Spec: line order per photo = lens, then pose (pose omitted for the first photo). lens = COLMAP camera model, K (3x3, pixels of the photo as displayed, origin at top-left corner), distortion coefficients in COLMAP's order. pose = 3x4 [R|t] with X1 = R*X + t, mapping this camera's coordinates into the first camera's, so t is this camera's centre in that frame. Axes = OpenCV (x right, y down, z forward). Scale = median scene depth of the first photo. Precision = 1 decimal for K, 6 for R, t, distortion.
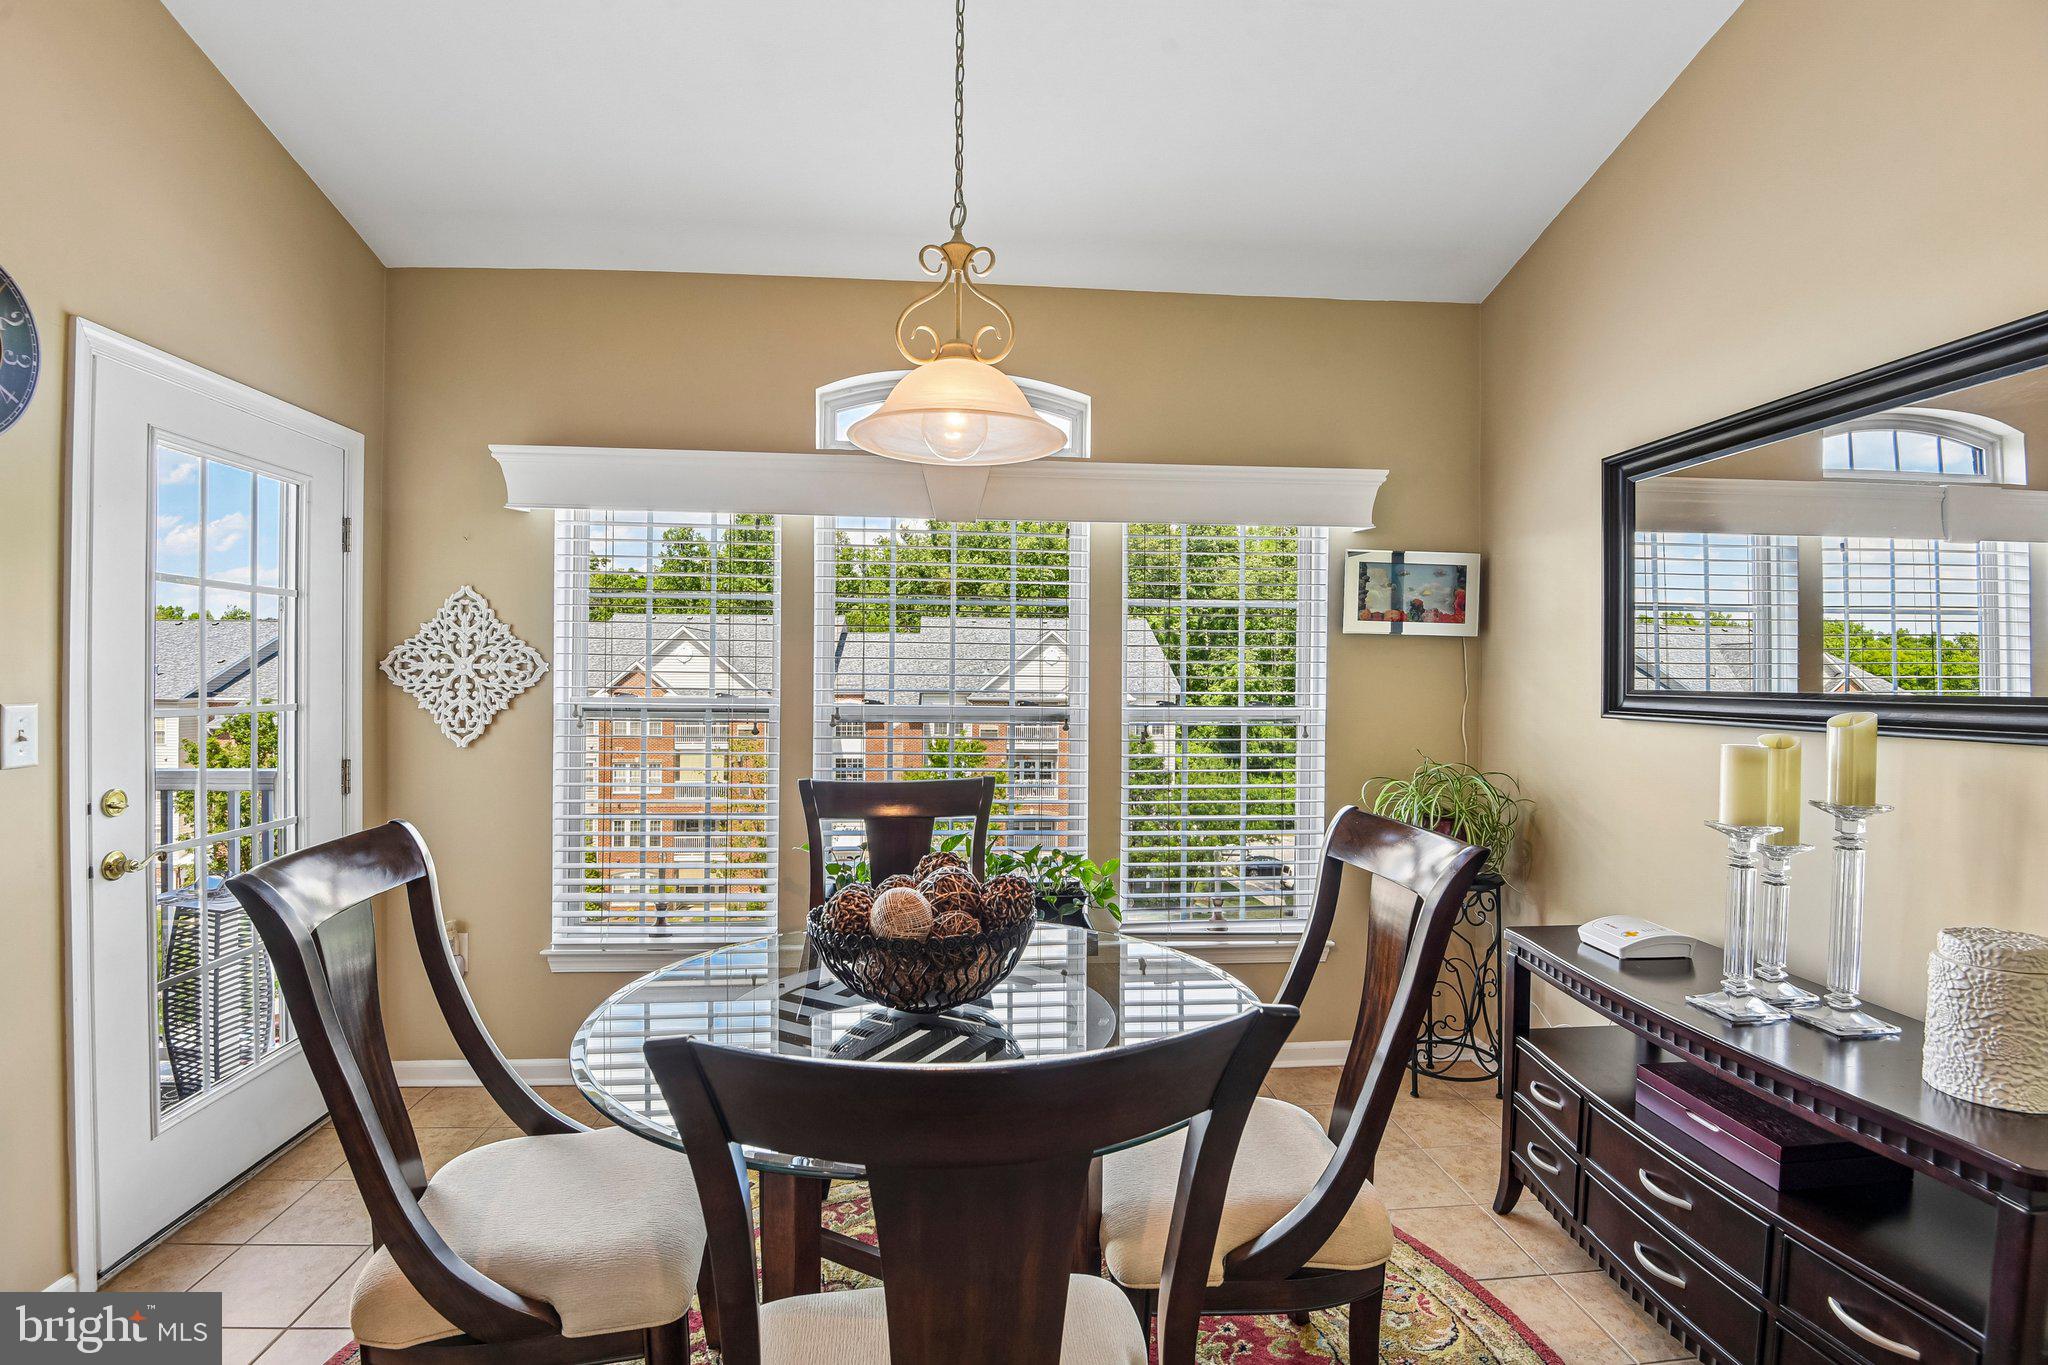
lens RADIAL K [[963.6, 0, 1031.2], [0, 963.6, 697.4], [0, 0, 1]] dist [-0.011945, -0.015700]
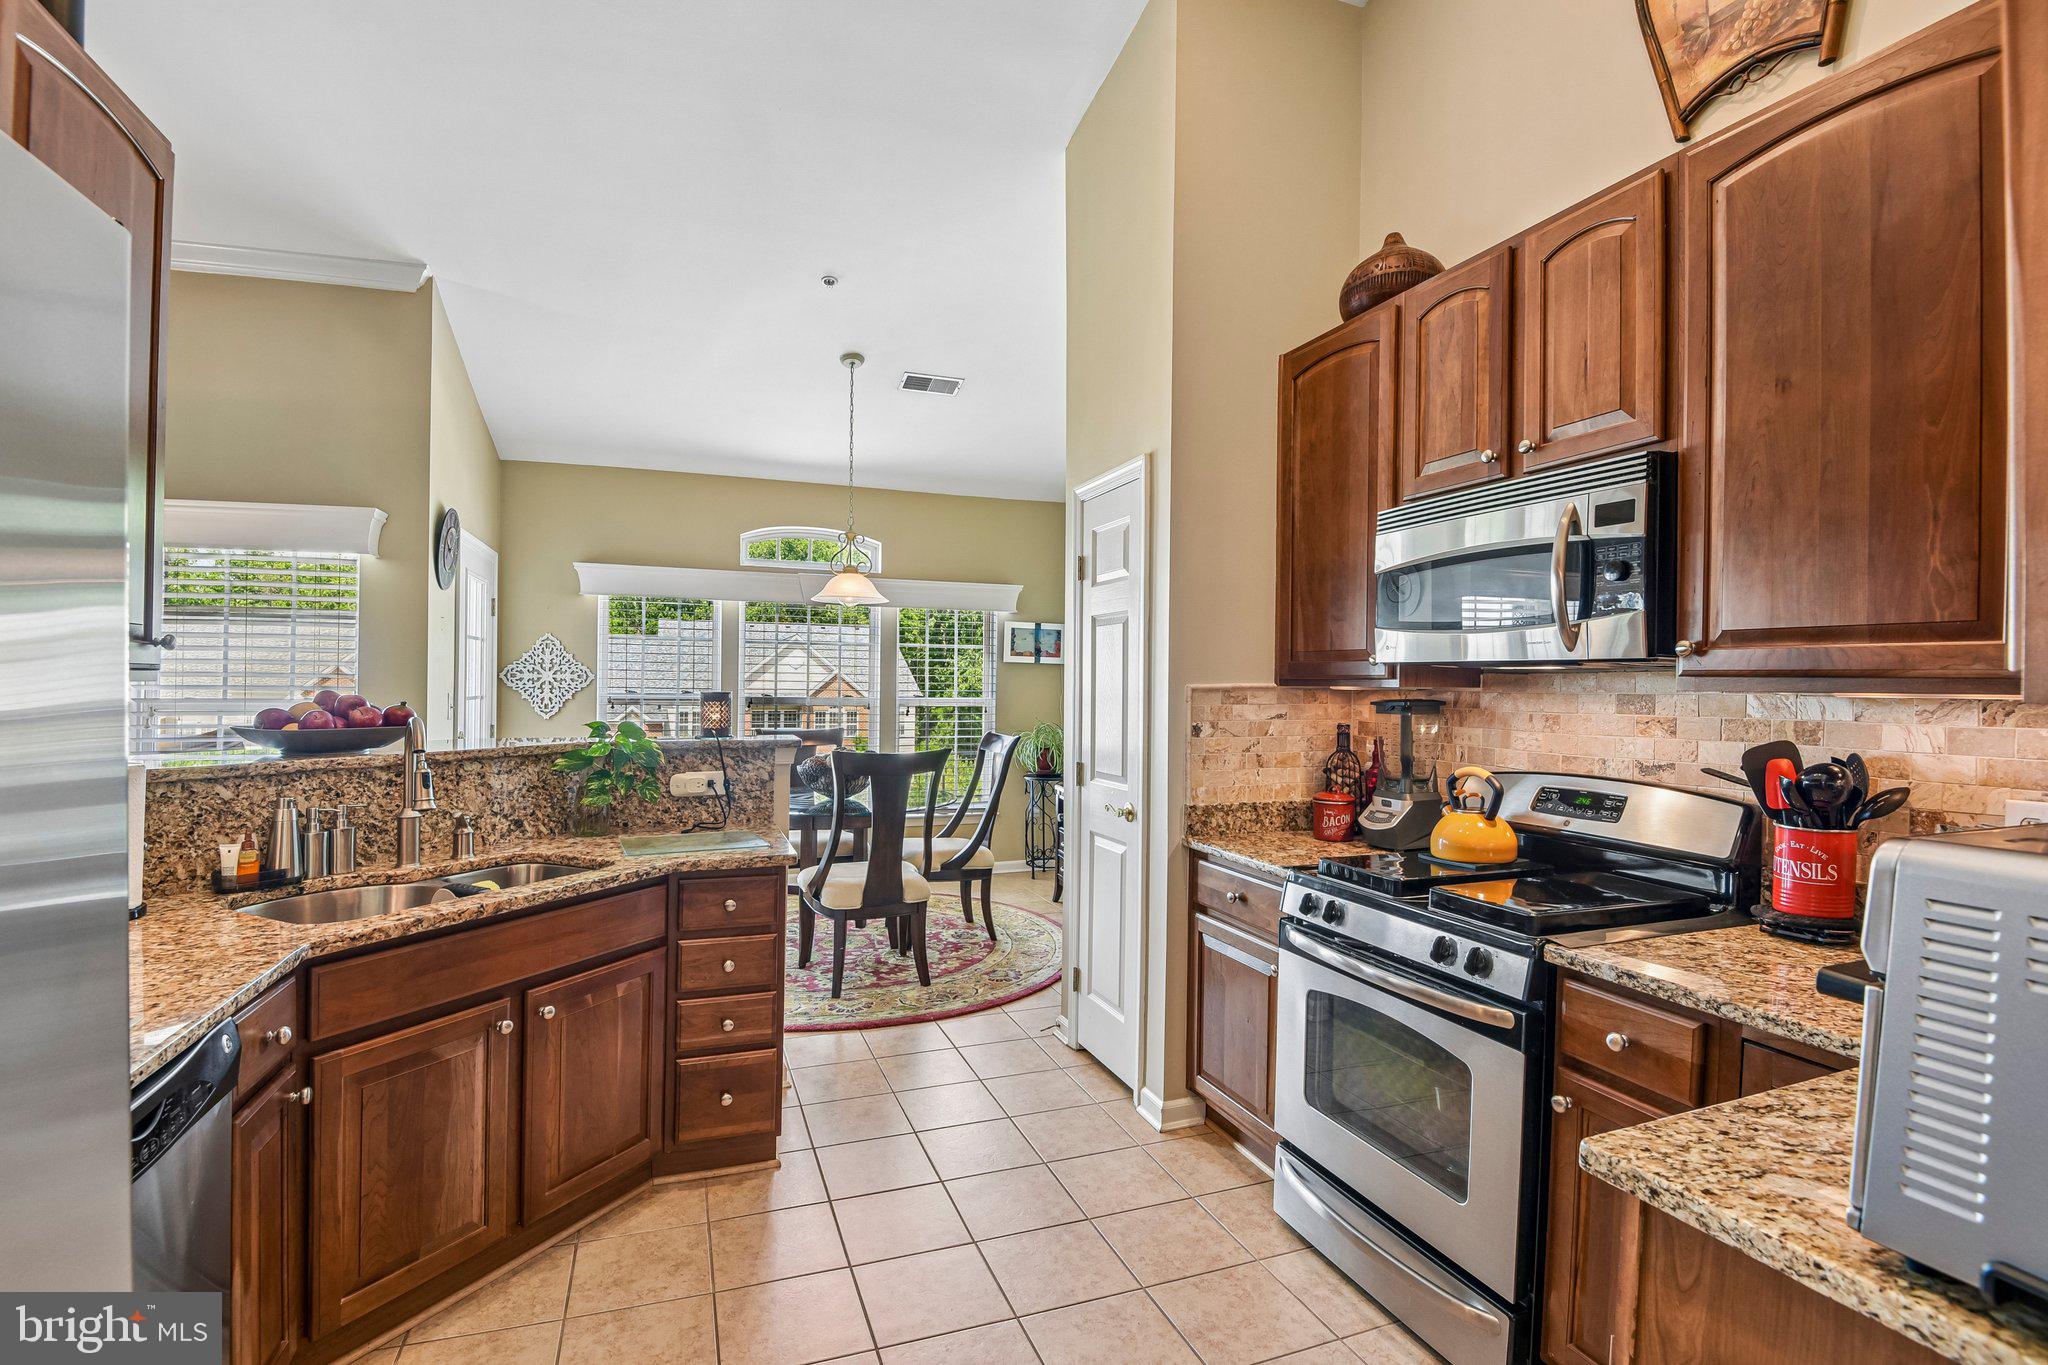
lens RADIAL K [[963.6, 0, 1038.9], [0, 963.6, 691.2], [0, 0, 1]] dist [-0.011945, -0.015700]
pose [[0.962945, 0.001527, 0.269693, -0.170480], [0.000591, 0.999970, -0.007773, 0.012141], [-0.269697, 0.007645, 0.962915, -1.072420]]
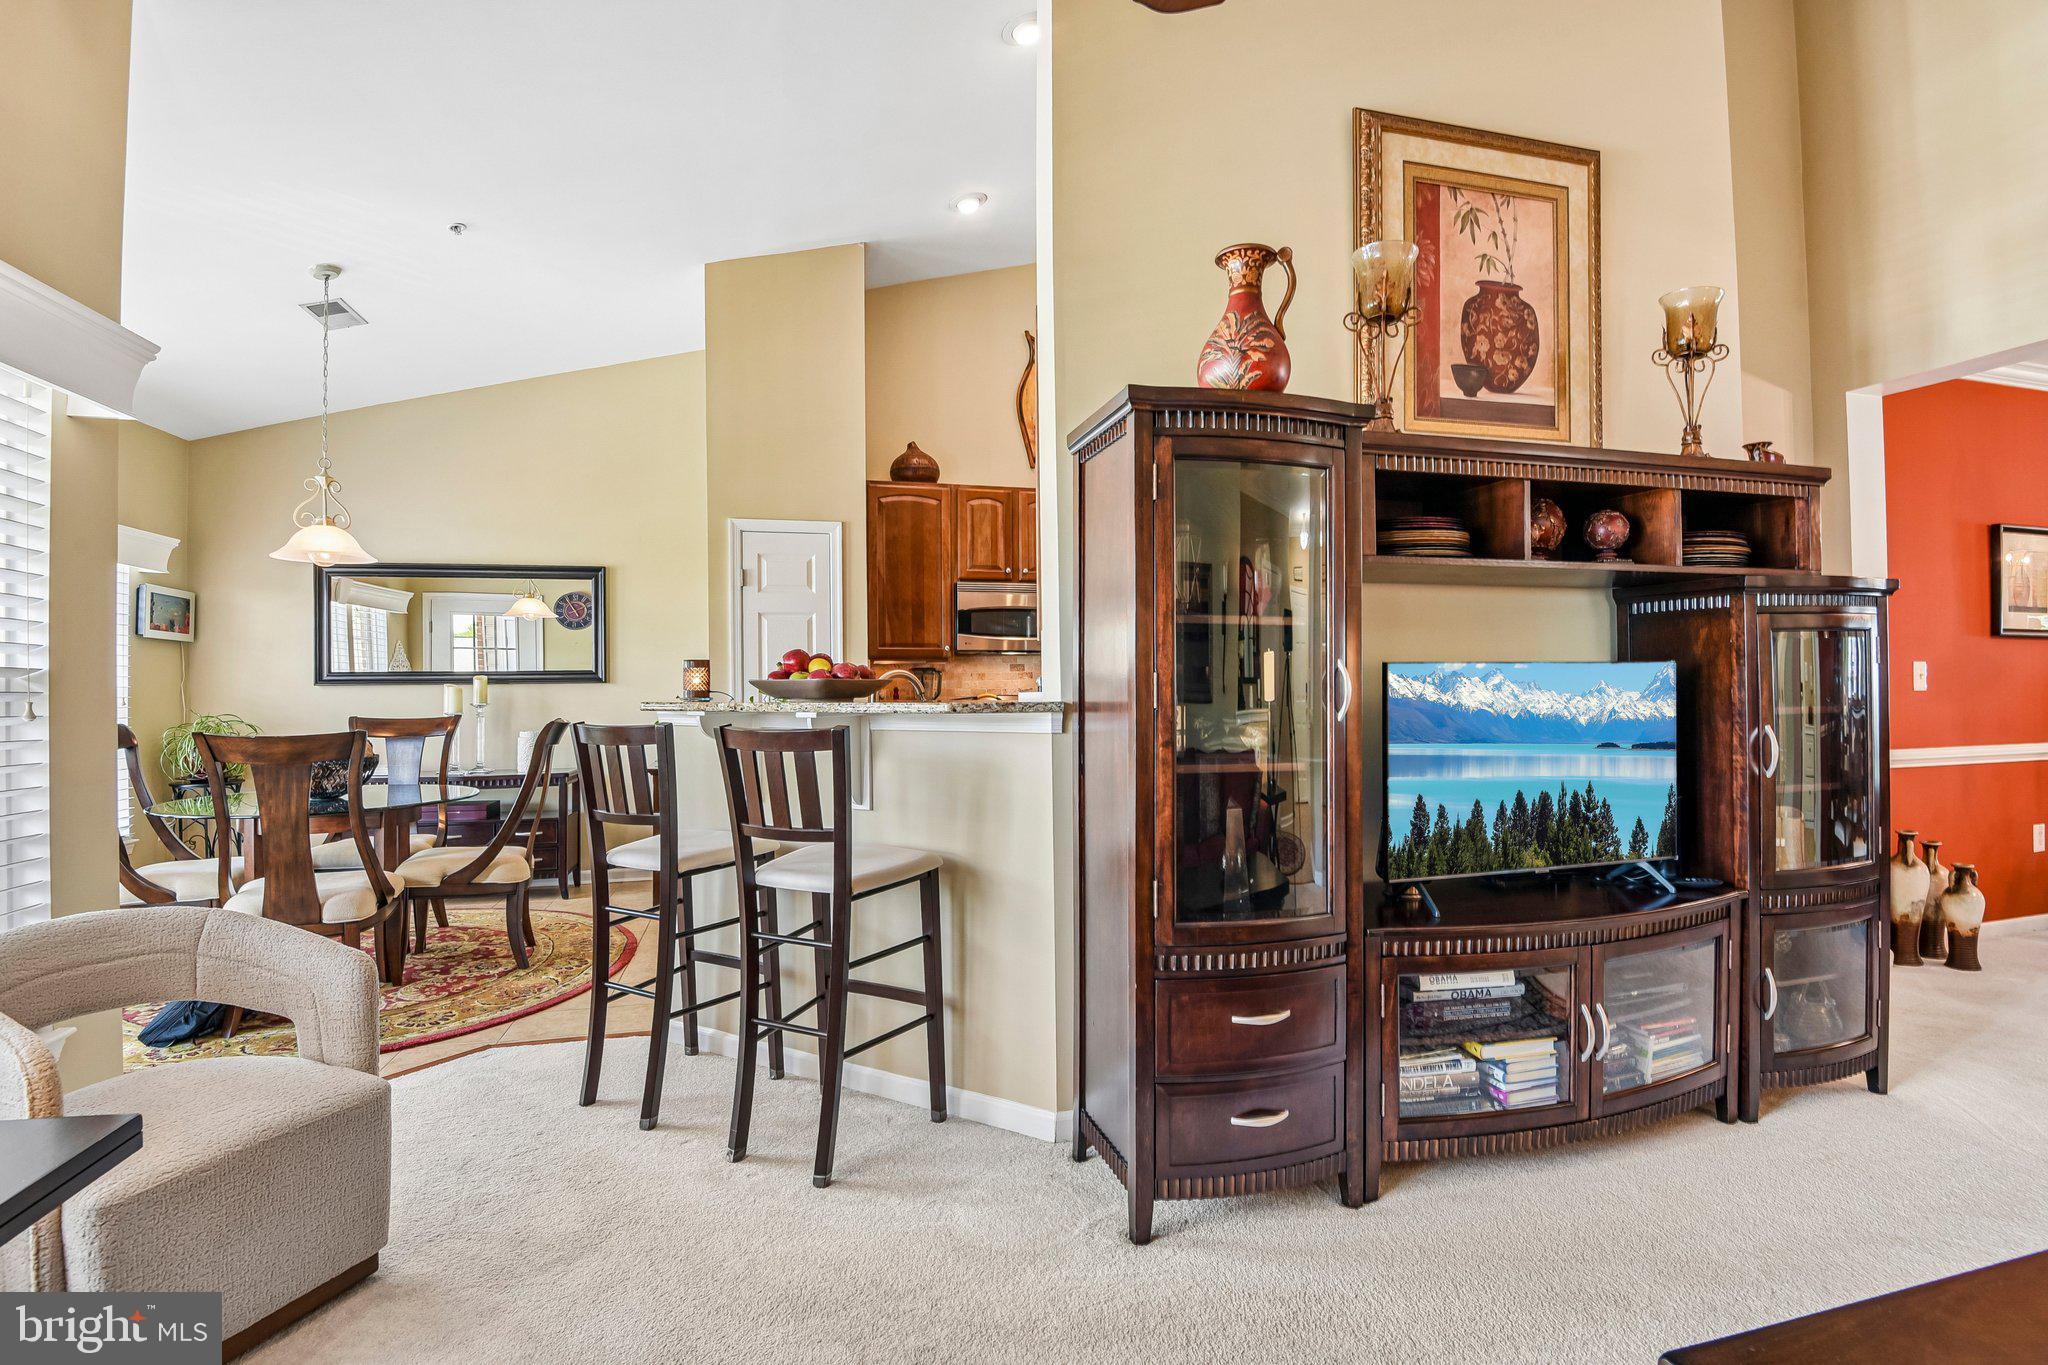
lens RADIAL K [[963.6, 0, 1015.3], [0, 963.6, 673.8], [0, 0, 1]] dist [-0.011945, -0.015700]
pose [[-0.161692, 0.002841, 0.986837, -1.499497], [0.024308, 0.999704, 0.001105, 0.027365], [-0.986542, 0.024166, -0.161713, -0.160334]]
